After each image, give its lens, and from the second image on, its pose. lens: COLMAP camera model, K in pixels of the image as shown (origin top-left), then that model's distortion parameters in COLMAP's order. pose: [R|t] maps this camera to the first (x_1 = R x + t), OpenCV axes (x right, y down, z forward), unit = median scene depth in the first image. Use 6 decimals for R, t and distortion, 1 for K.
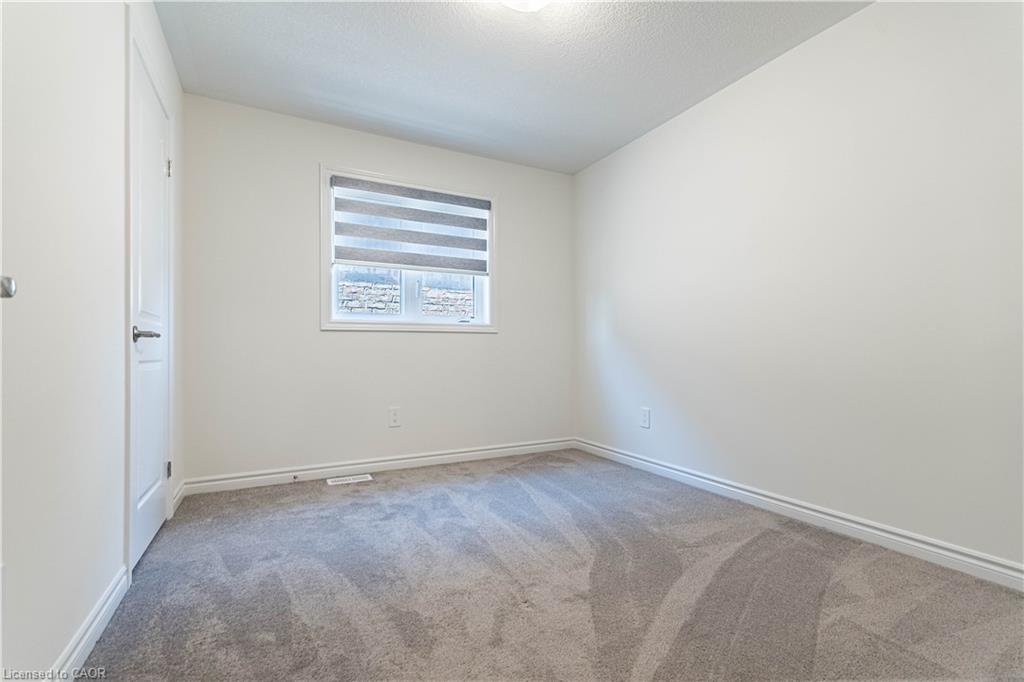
lens RADIAL K [[469.6, 0, 511.5], [0, 469.6, 349.6], [0, 0, 1]] dist [0.005938, 0.000881]
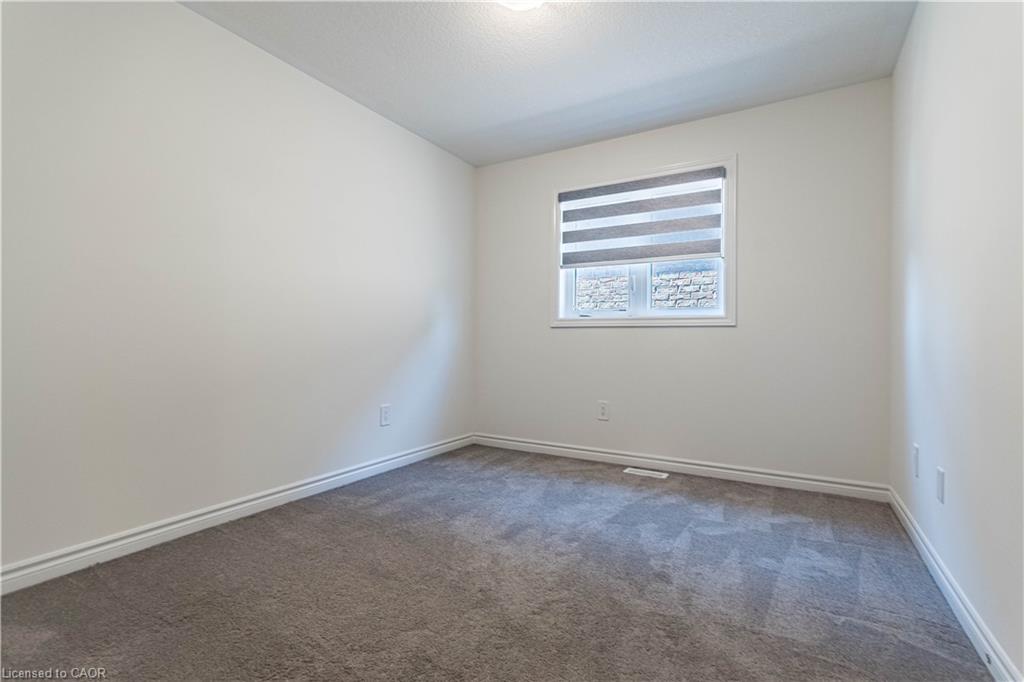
lens RADIAL K [[469.6, 0, 508.2], [0, 469.6, 333.6], [0, 0, 1]] dist [0.005938, 0.000881]
pose [[0.529361, -0.008630, -0.848352, 0.455237], [-0.013762, 0.999729, -0.018758, -0.001880], [0.848285, 0.021605, 0.529099, 0.250554]]
